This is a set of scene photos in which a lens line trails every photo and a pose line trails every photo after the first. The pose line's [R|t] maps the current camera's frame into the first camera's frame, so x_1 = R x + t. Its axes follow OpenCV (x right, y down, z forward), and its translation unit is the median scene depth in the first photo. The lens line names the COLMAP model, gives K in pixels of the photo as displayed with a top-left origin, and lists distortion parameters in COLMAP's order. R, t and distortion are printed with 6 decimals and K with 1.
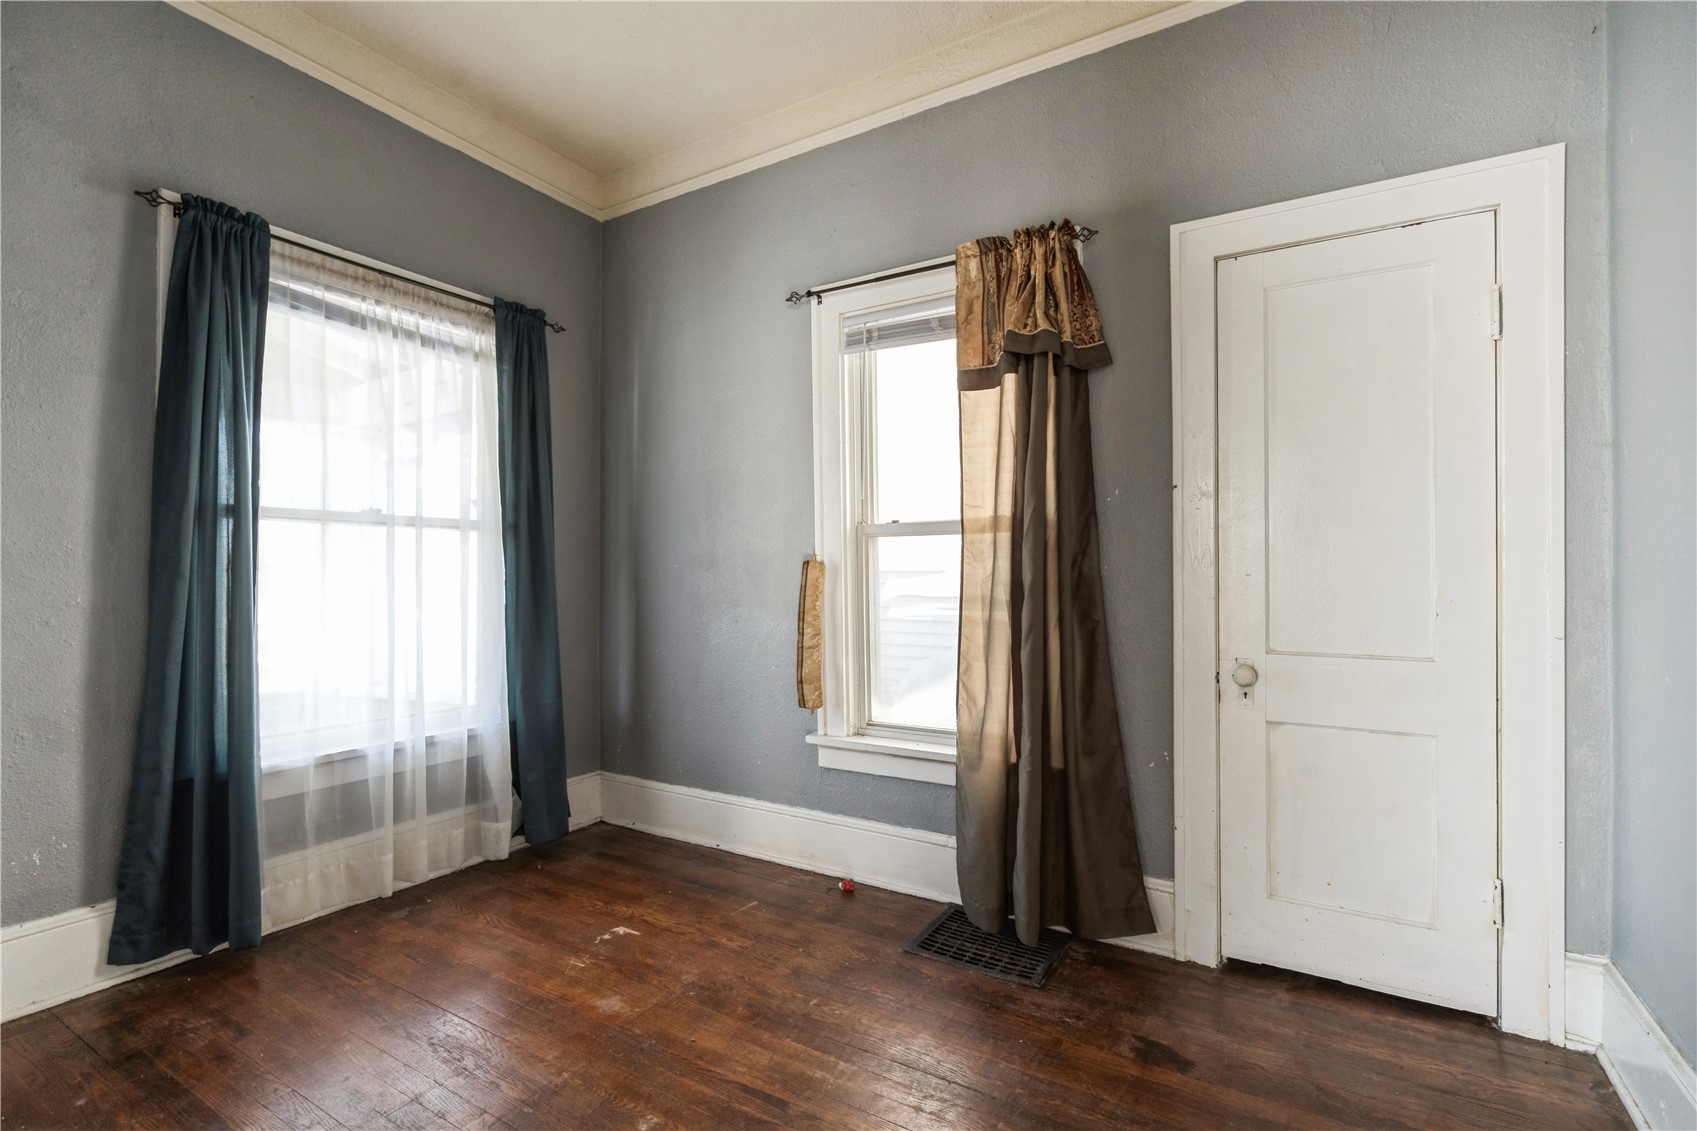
lens RADIAL K [[772.7, 0, 847.8], [0, 772.7, 568.5], [0, 0, 1]] dist [-0.000282, -0.000605]
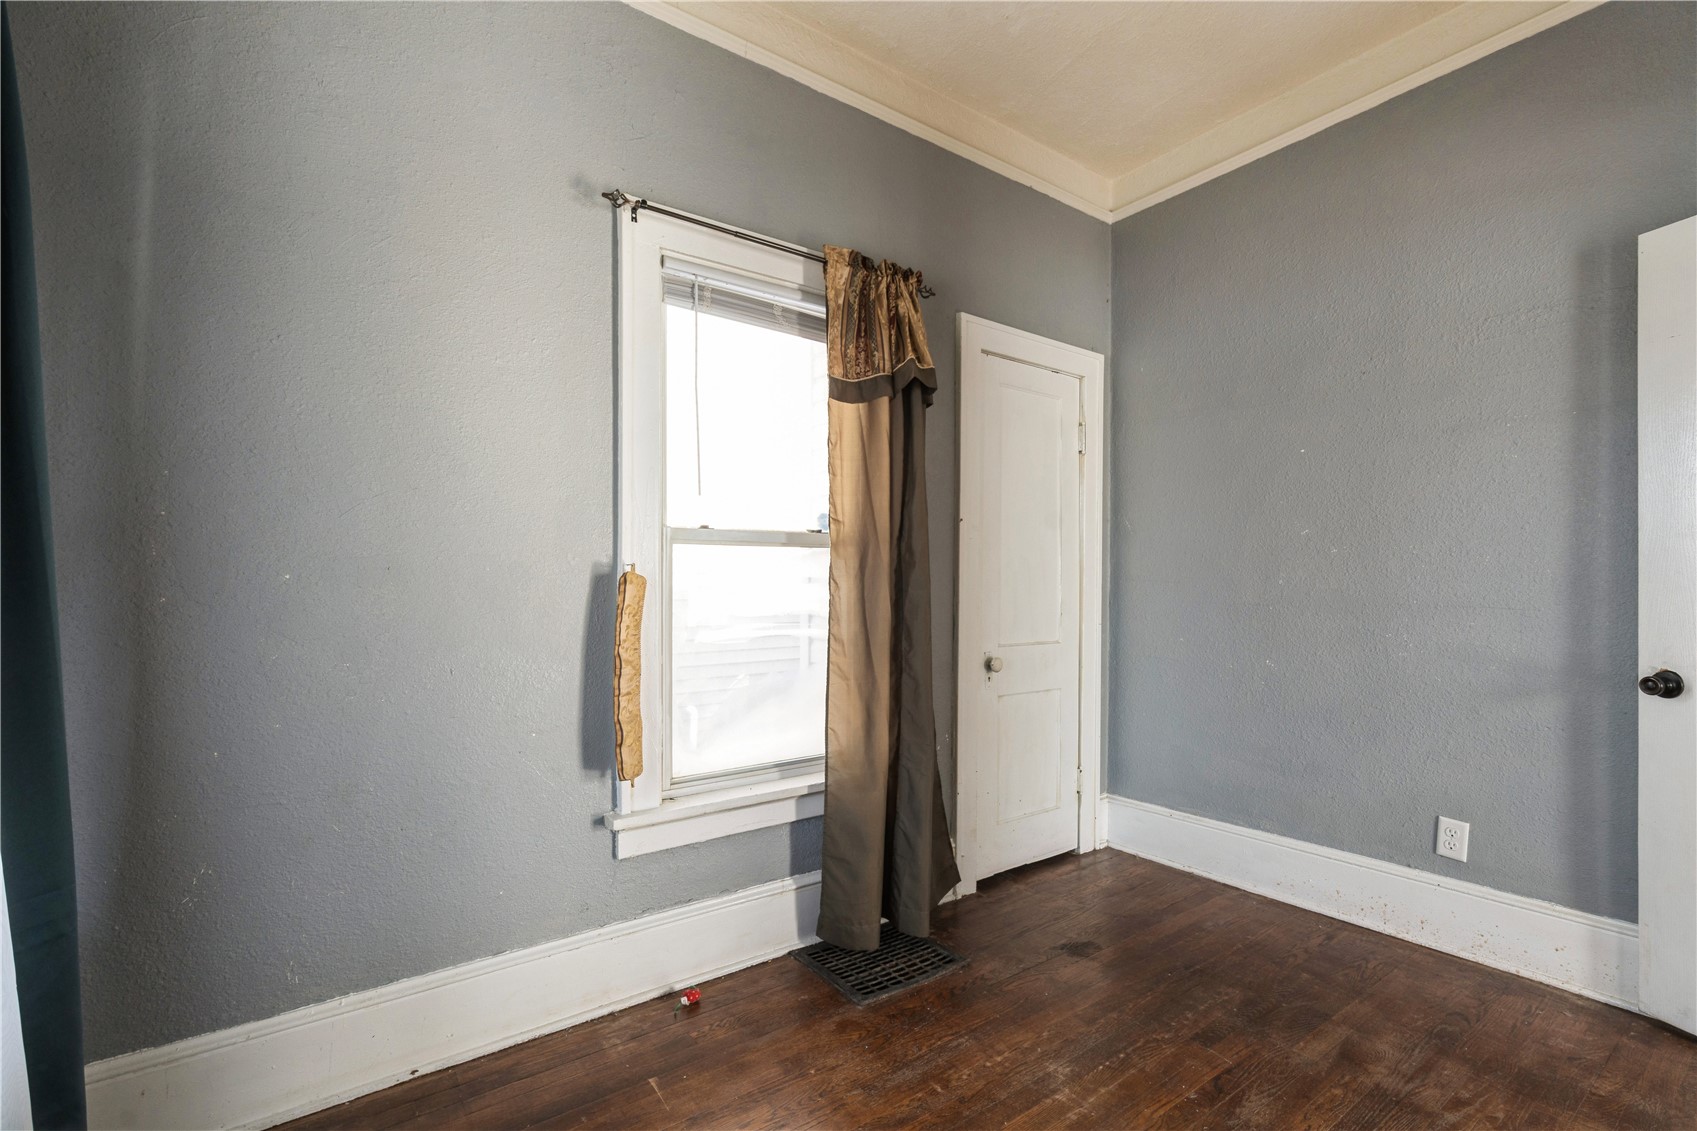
lens RADIAL K [[772.7, 0, 847.0], [0, 772.7, 566.6], [0, 0, 1]] dist [-0.000282, -0.000605]
pose [[0.387873, 0.022865, 0.921429, -0.719337], [-0.005907, 0.999733, -0.022321, -0.000159], [-0.921694, 0.003215, 0.387905, 0.611283]]
